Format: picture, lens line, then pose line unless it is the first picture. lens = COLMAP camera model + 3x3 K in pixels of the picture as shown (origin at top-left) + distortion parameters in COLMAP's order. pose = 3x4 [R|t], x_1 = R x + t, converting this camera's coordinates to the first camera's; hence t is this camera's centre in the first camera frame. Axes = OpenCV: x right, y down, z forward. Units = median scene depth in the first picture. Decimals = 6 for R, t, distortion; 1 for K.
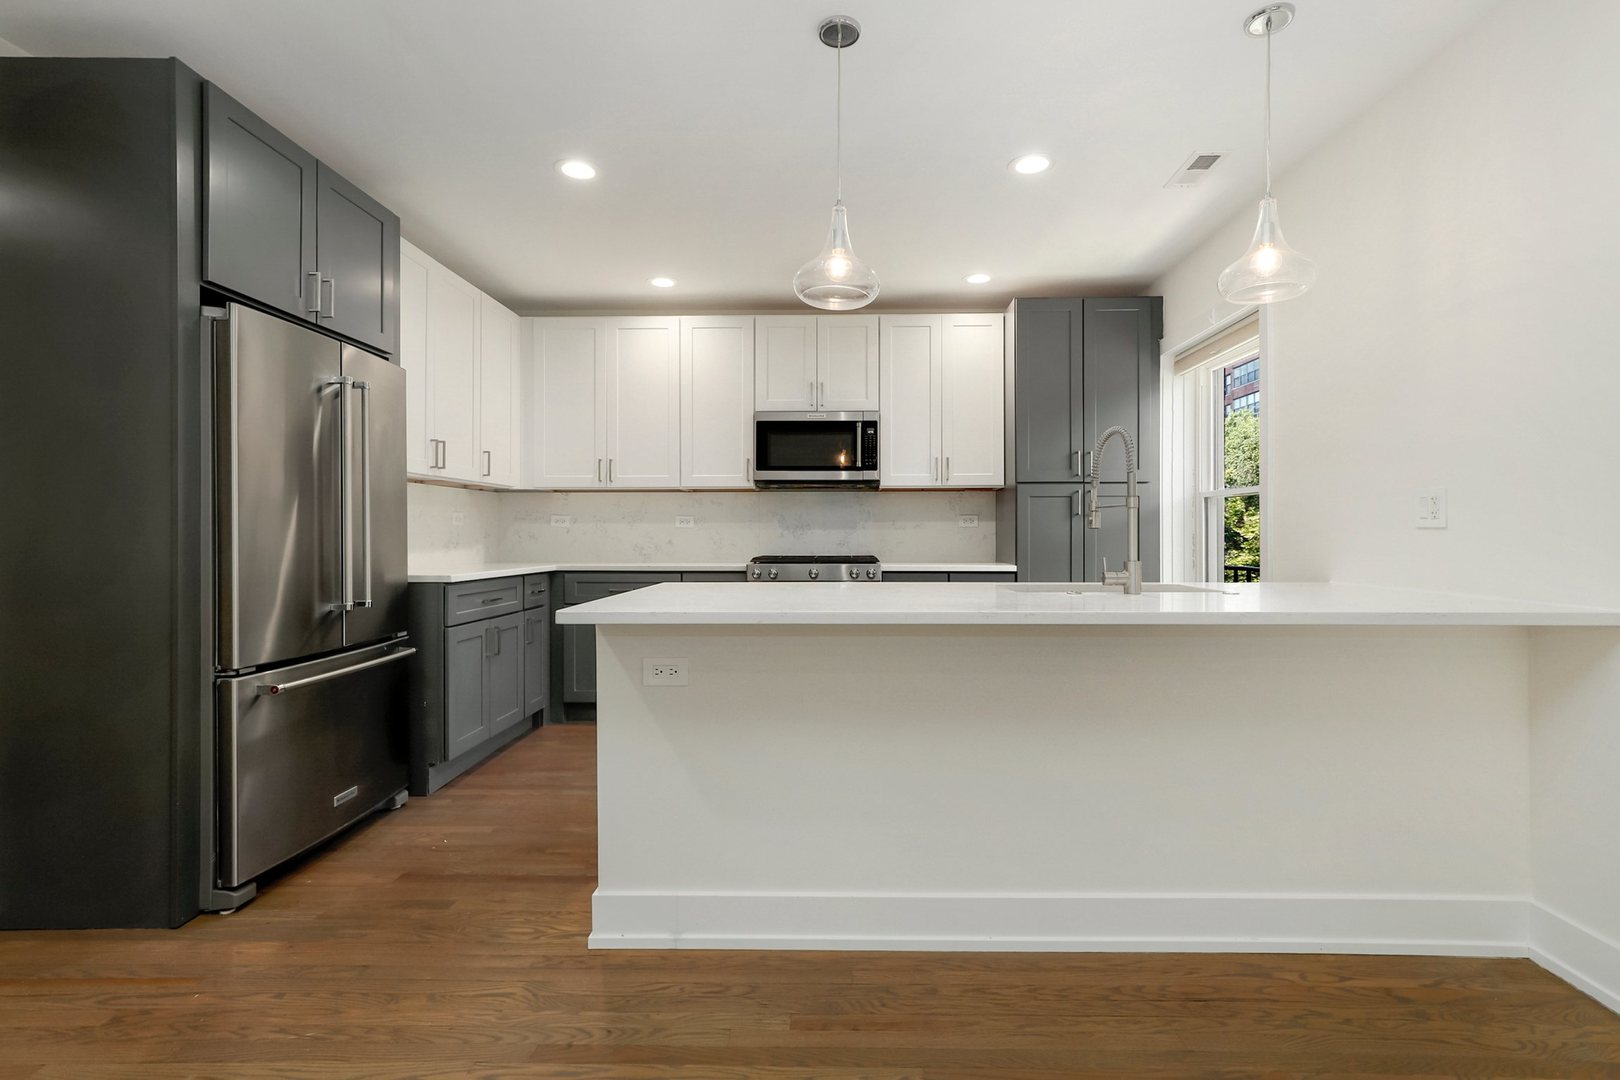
lens RADIAL K [[769.4, 0, 851.1], [0, 769.4, 528.5], [0, 0, 1]] dist [0.024571, 0.000604]
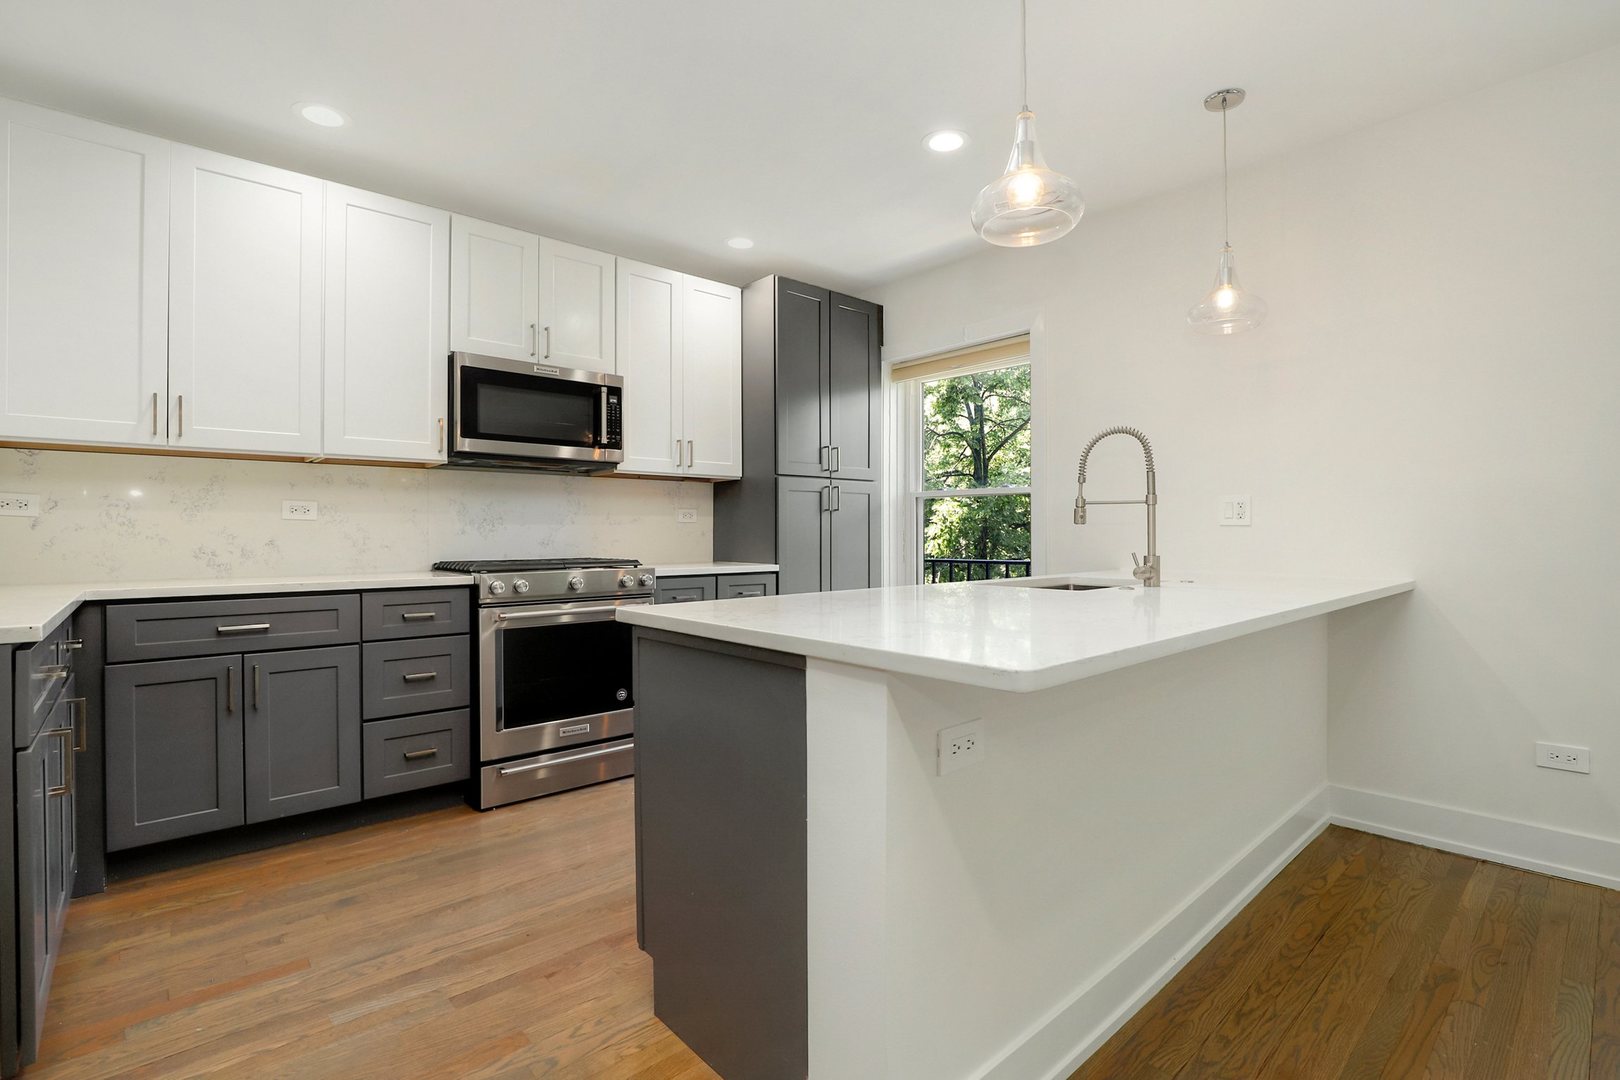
lens RADIAL K [[738.2, 0, 837.3], [0, 738.2, 534.1], [0, 0, 1]] dist [-0.017130, 0.000656]
pose [[0.728617, -0.003207, 0.684914, -0.333333], [-0.005455, 0.999930, 0.010485, 0.002365], [-0.684900, -0.011376, 0.728548, 0.297962]]
